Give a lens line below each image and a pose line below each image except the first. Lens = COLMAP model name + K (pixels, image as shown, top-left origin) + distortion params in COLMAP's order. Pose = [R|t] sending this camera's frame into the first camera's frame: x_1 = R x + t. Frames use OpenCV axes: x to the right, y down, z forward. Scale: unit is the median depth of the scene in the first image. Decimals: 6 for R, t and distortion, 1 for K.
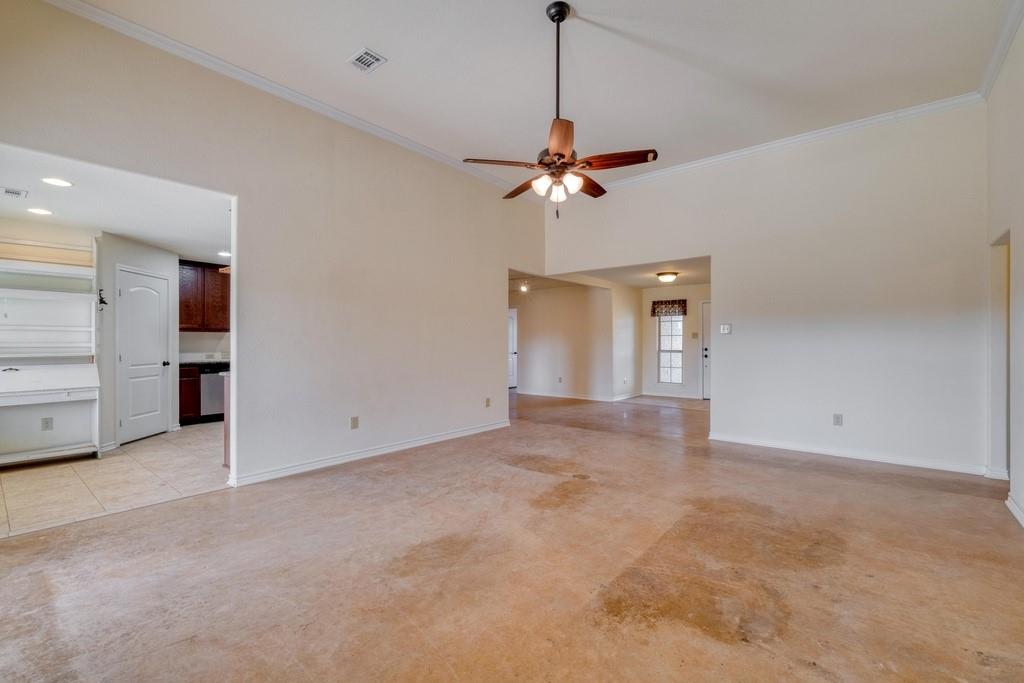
lens RADIAL K [[439.9, 0, 513.5], [0, 439.9, 341.4], [0, 0, 1]] dist [0.007259, -0.001611]
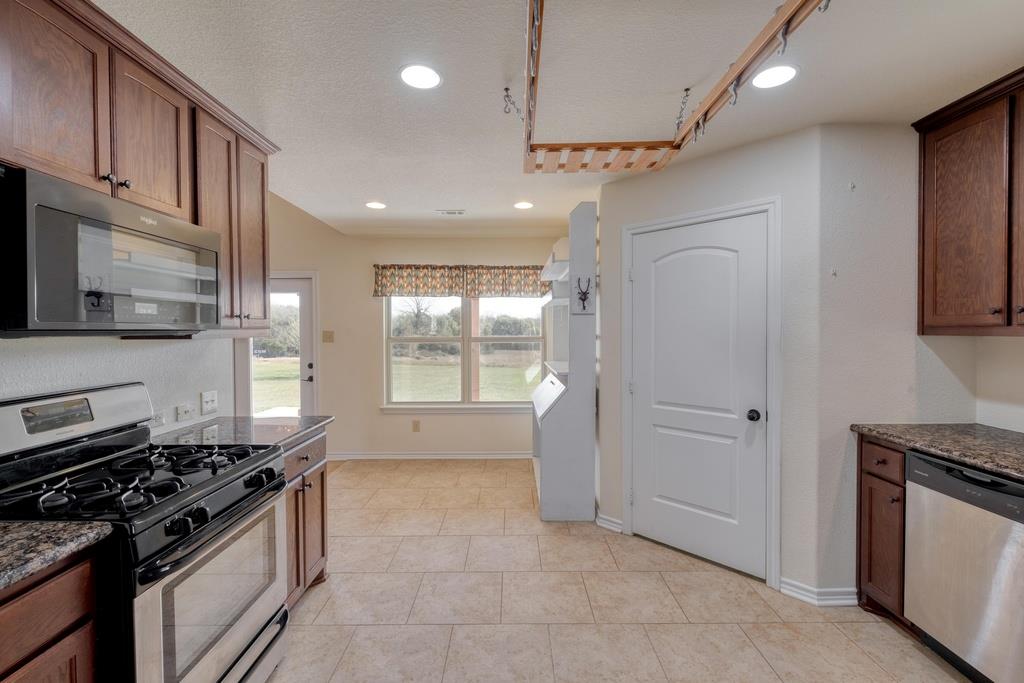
lens RADIAL K [[439.9, 0, 521.7], [0, 439.9, 338.5], [0, 0, 1]] dist [0.007259, -0.001611]
pose [[-0.766152, 0.016404, -0.642450, -0.588897], [0.004837, 0.999793, 0.019760, -0.051500], [0.642641, 0.012032, -0.766073, 1.946288]]
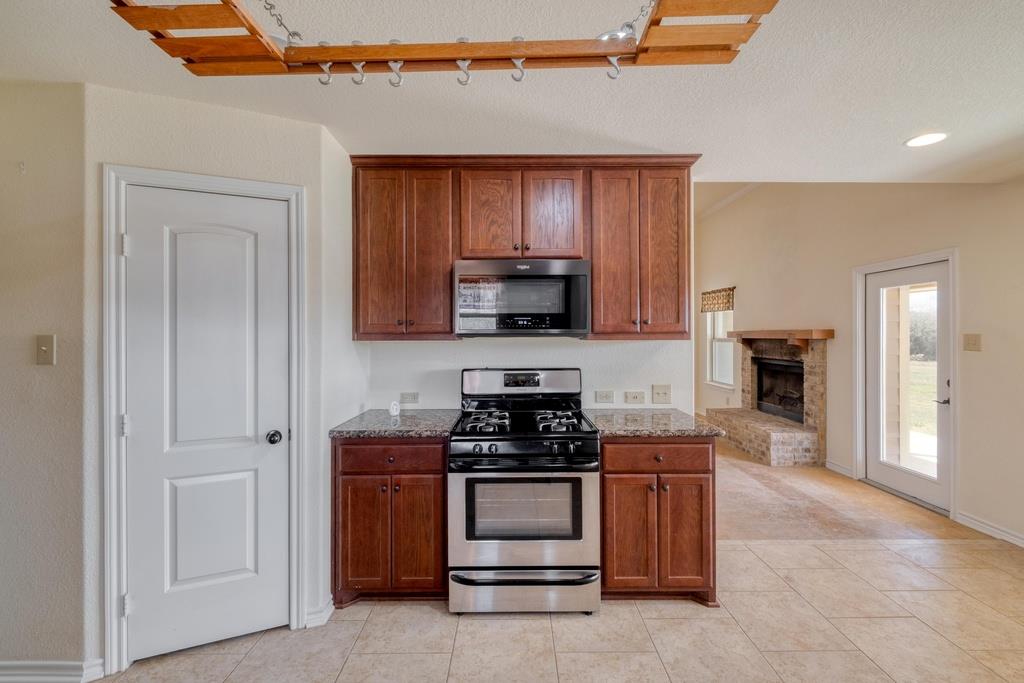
lens RADIAL K [[439.9, 0, 515.4], [0, 439.9, 336.2], [0, 0, 1]] dist [0.007259, -0.001611]
pose [[-0.638863, -0.000831, 0.769320, -1.099413], [0.001965, 0.999994, 0.002712, -0.051405], [-0.769318, 0.003244, -0.638857, 1.842642]]
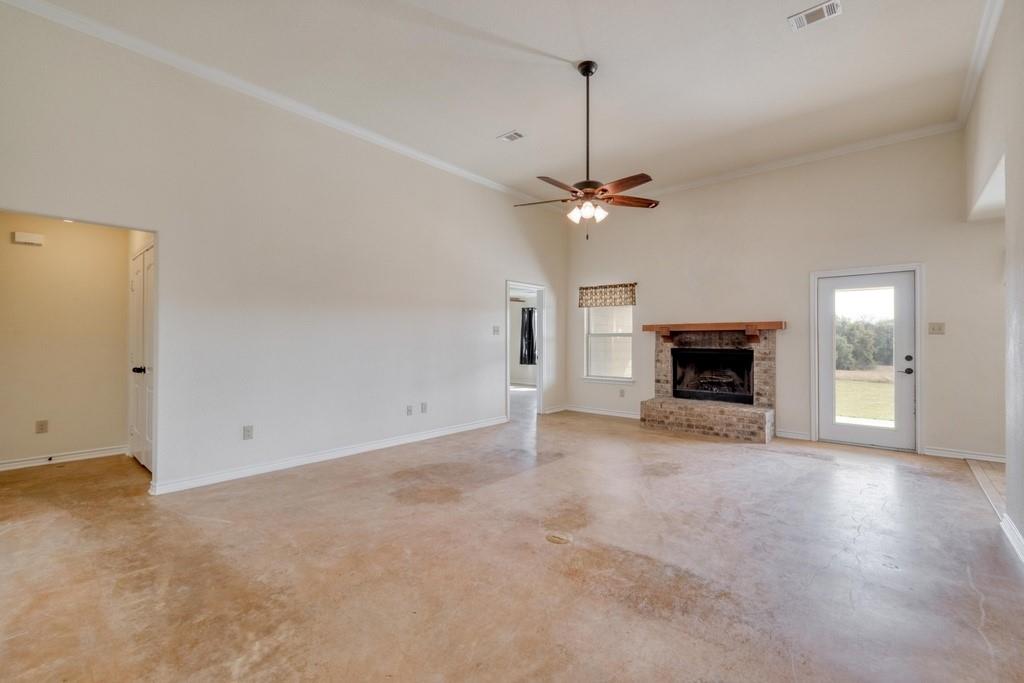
lens RADIAL K [[439.9, 0, 511.9], [0, 439.9, 341.8], [0, 0, 1]] dist [0.007259, -0.001611]
pose [[-0.999608, -0.000370, 0.027993, 0.235343], [-0.000310, 0.999998, 0.002166, 0.002305], [-0.027994, 0.002156, -0.999606, 1.900024]]
